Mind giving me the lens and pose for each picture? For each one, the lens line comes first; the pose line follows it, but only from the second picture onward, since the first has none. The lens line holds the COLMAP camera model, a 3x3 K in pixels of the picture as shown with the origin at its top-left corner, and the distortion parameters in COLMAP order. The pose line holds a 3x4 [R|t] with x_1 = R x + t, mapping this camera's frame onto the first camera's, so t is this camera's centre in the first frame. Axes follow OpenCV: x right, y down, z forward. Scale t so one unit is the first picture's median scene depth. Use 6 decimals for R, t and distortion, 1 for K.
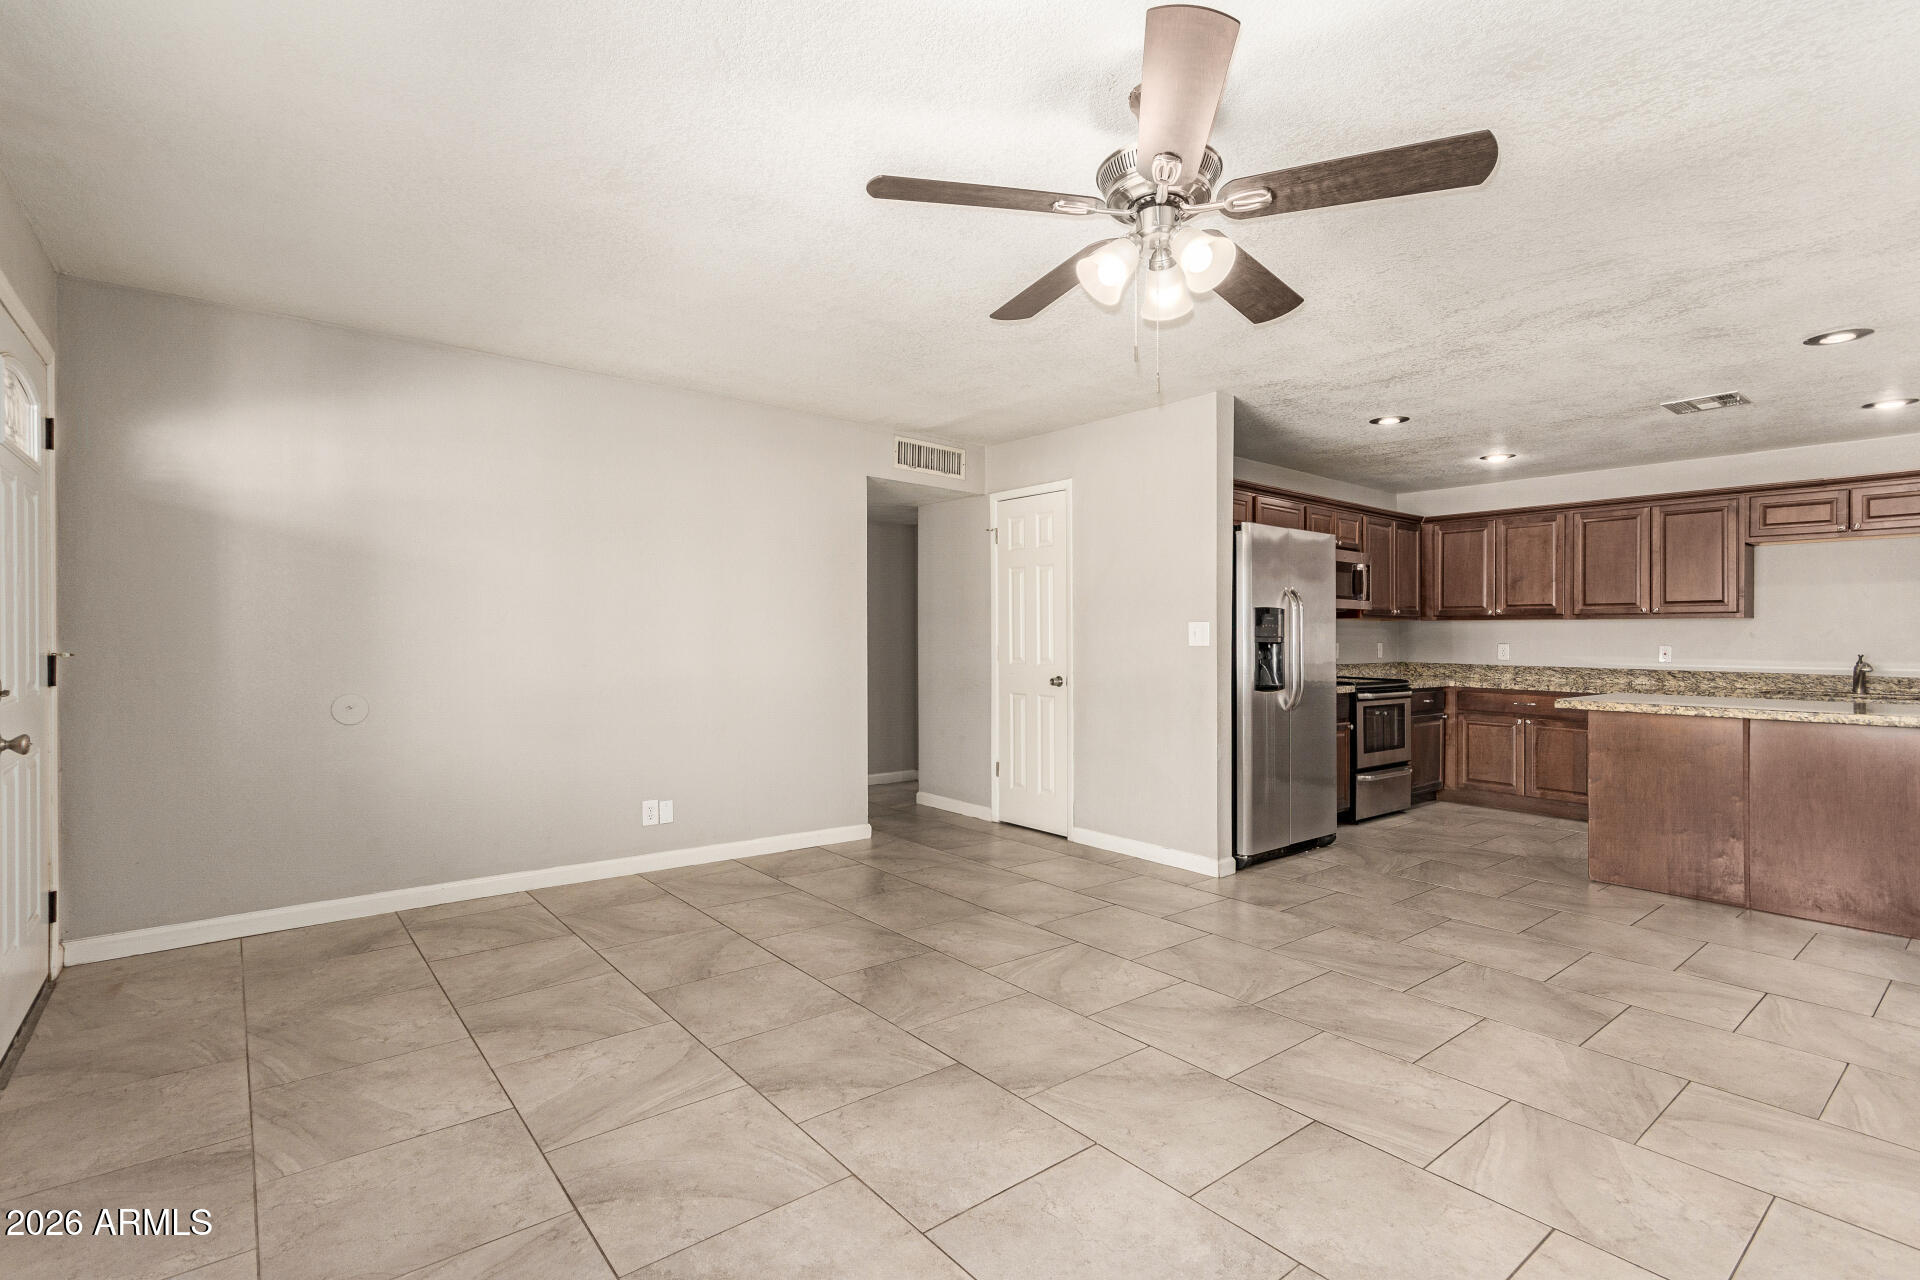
lens RADIAL K [[895.3, 0, 960.0], [0, 895.3, 640.0], [0, 0, 1]] dist [0.009187, 0.000023]
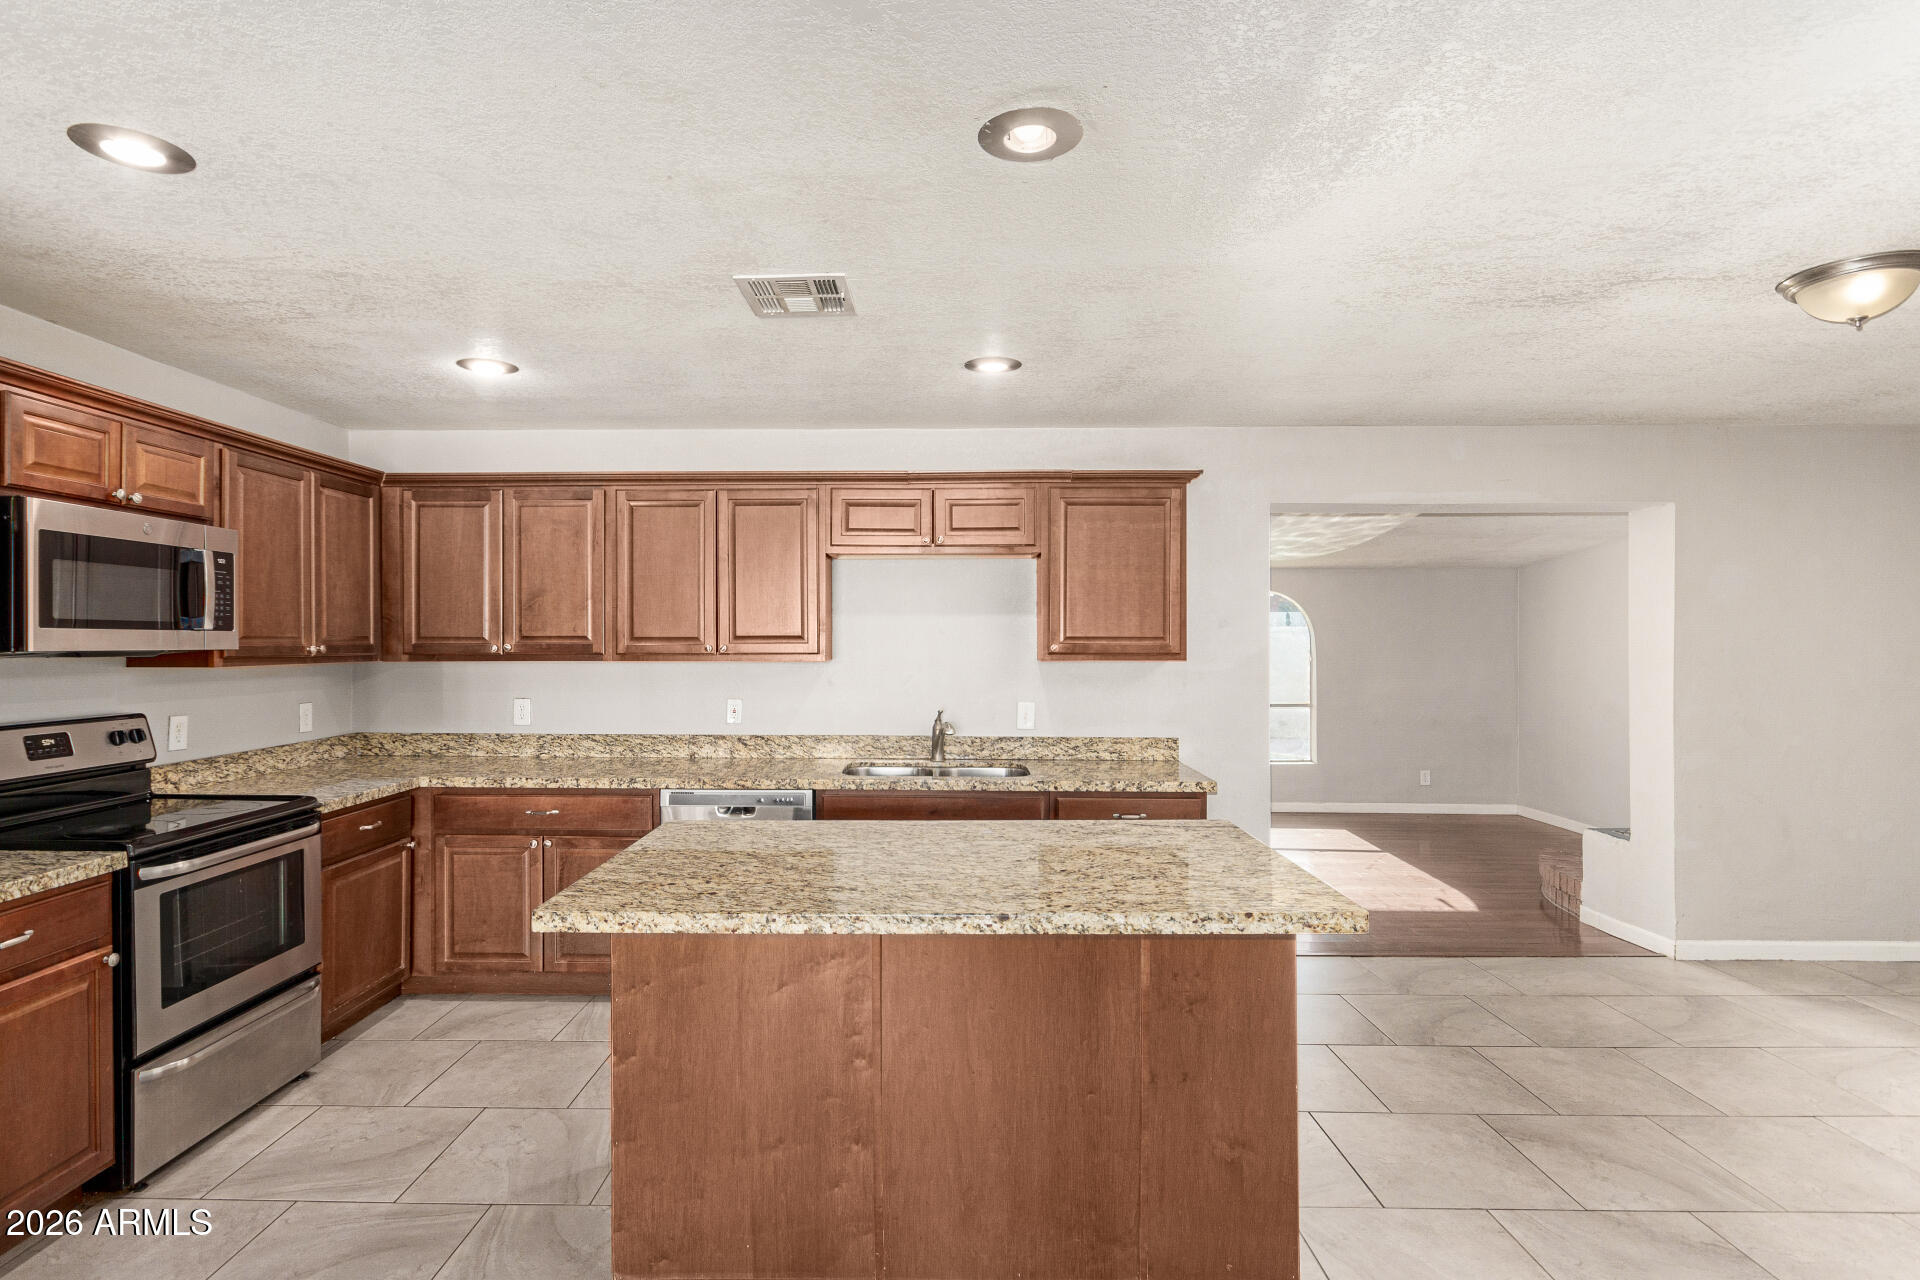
lens RADIAL K [[1160.0, 0, 960.0], [0, 1160.0, 640.0], [0, 0, 1]] dist [-0.003518, 0.000261]
pose [[0.650038, 0.002652, 0.759897, 0.237841], [0.007375, 0.999925, -0.009799, -0.029179], [-0.759866, 0.011974, 0.649970, 0.313378]]
